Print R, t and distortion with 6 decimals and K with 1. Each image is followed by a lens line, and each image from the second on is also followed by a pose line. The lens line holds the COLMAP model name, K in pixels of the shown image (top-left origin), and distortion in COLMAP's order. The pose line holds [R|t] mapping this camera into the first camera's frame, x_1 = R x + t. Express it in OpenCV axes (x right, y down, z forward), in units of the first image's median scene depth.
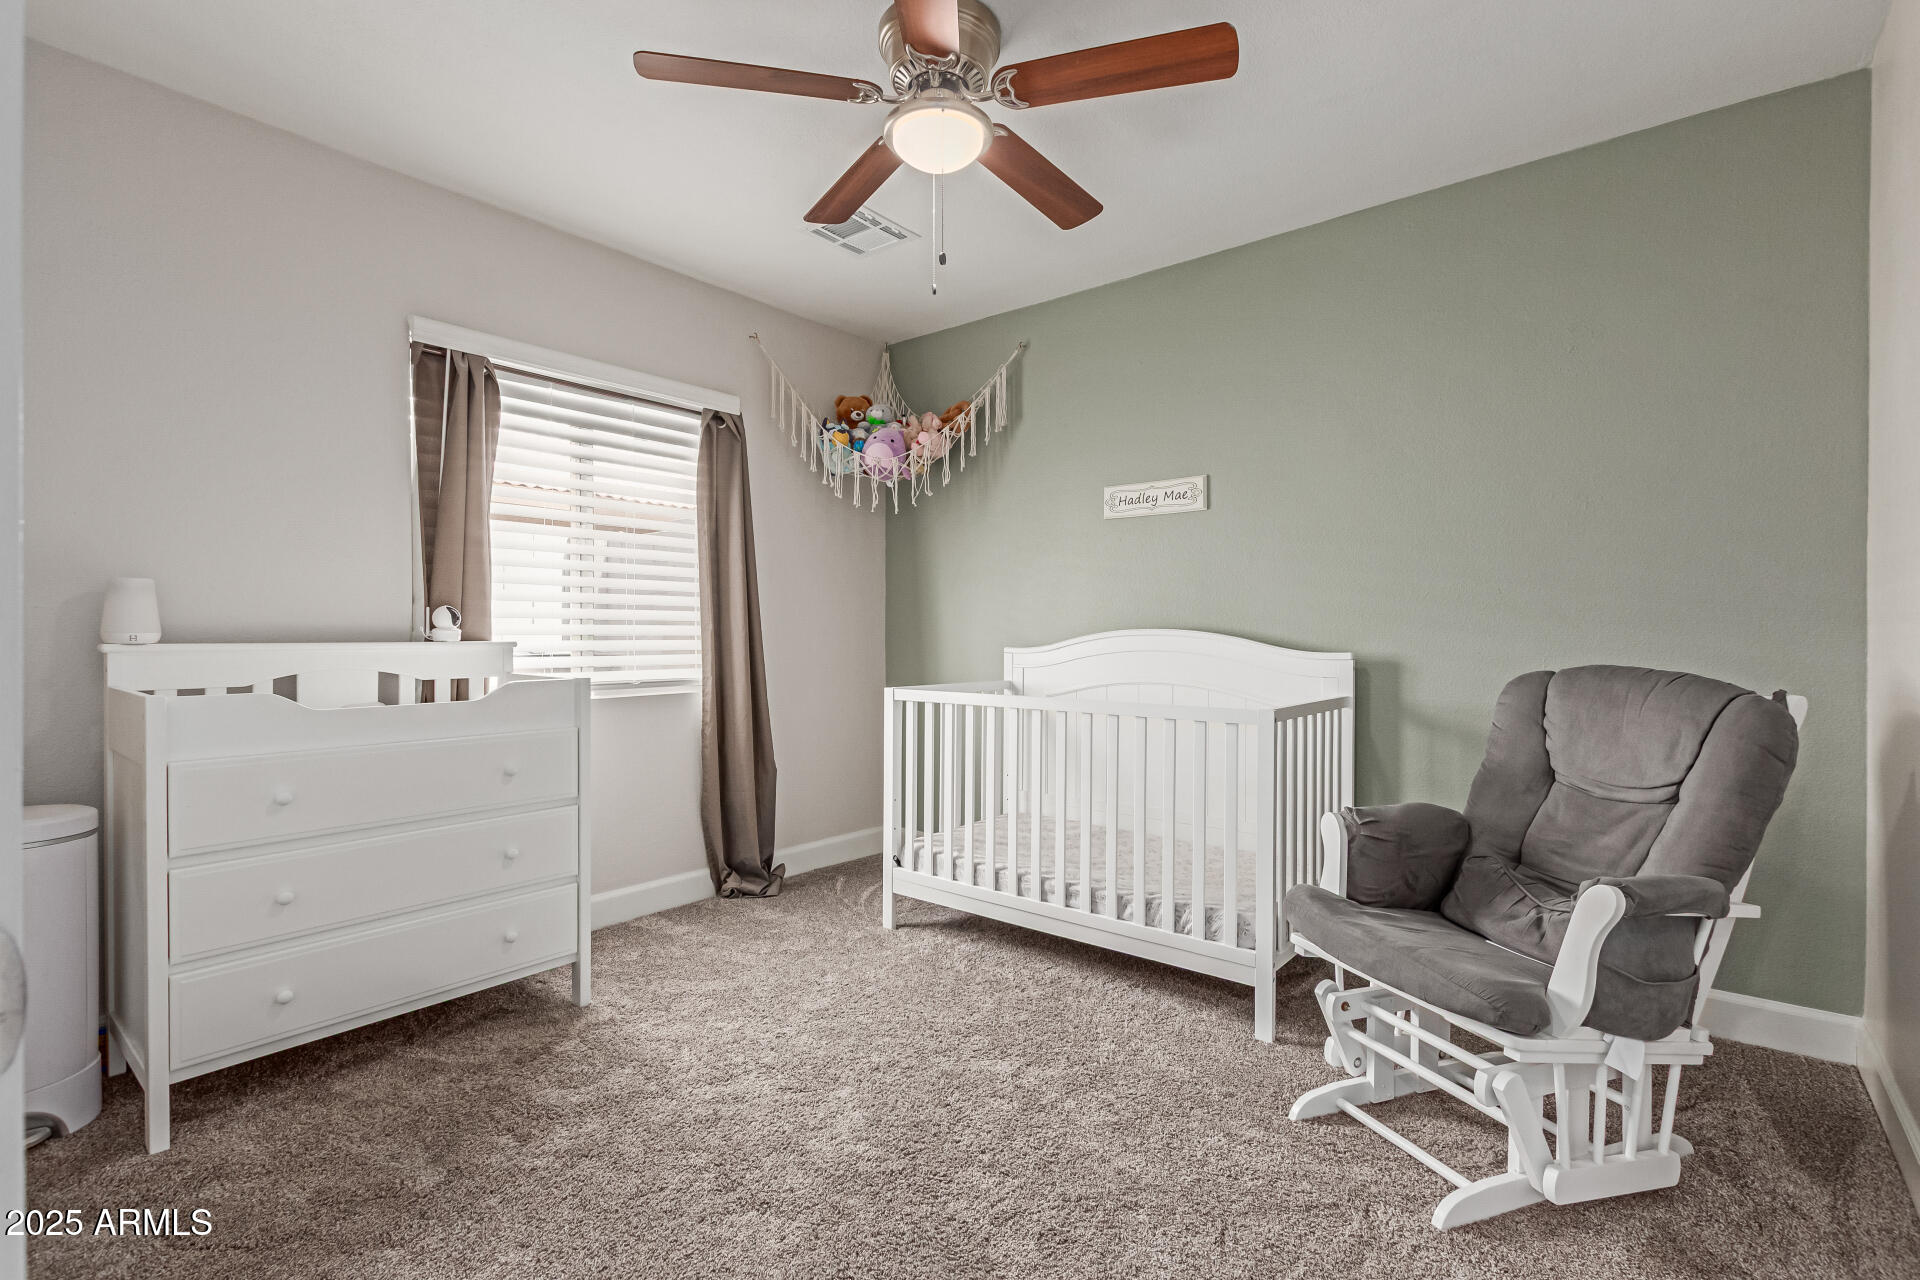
lens RADIAL K [[888.0, 0, 966.1], [0, 888.0, 641.4], [0, 0, 1]] dist [0.008754, -0.005497]
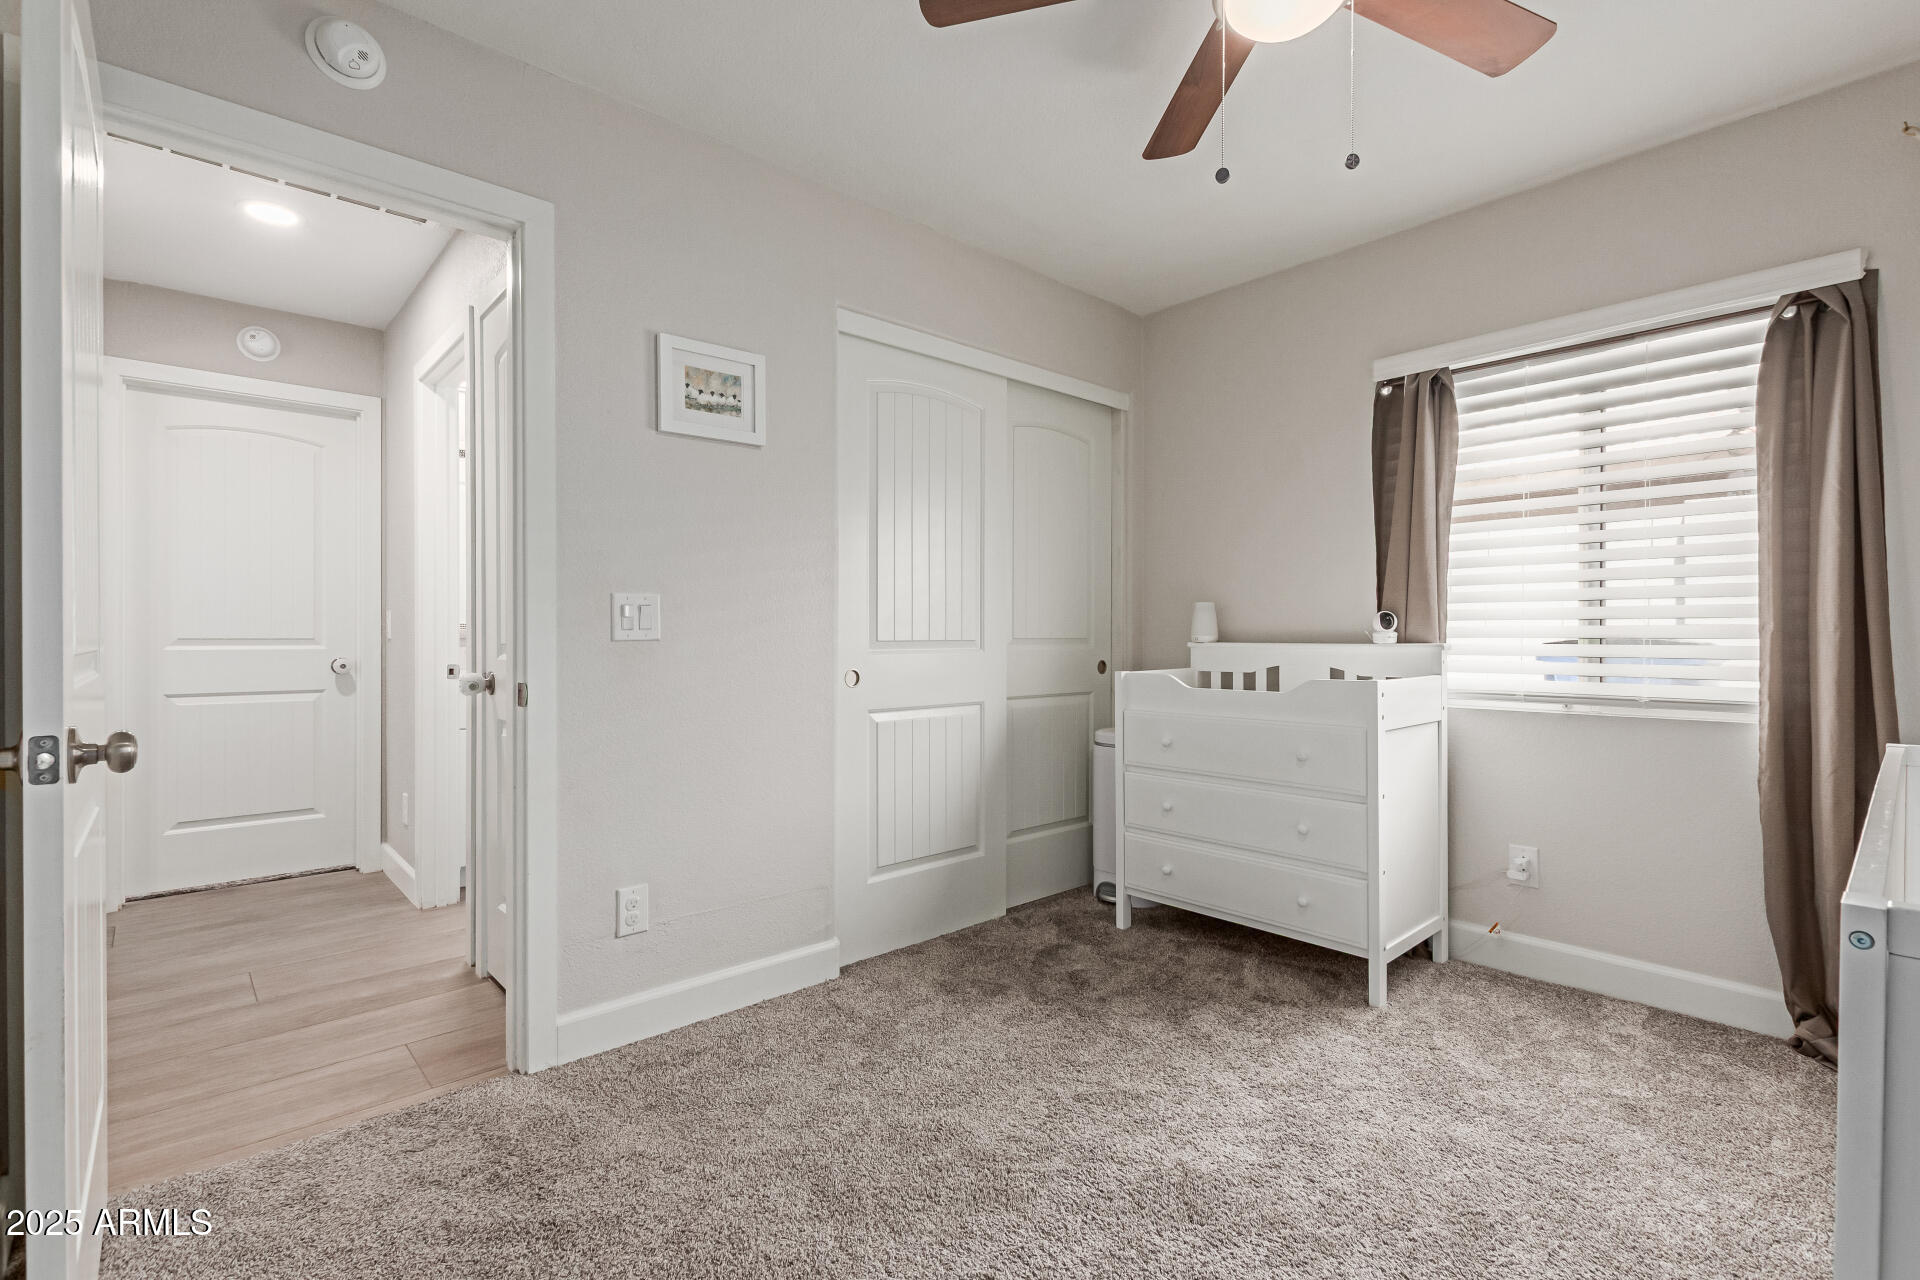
lens RADIAL K [[888.0, 0, 966.1], [0, 888.0, 641.4], [0, 0, 1]] dist [0.008754, -0.005497]
pose [[-0.171109, 0.007057, -0.985227, 0.611029], [-0.007876, 0.999933, 0.008530, -0.007813], [0.985221, 0.009219, -0.171042, 0.683584]]
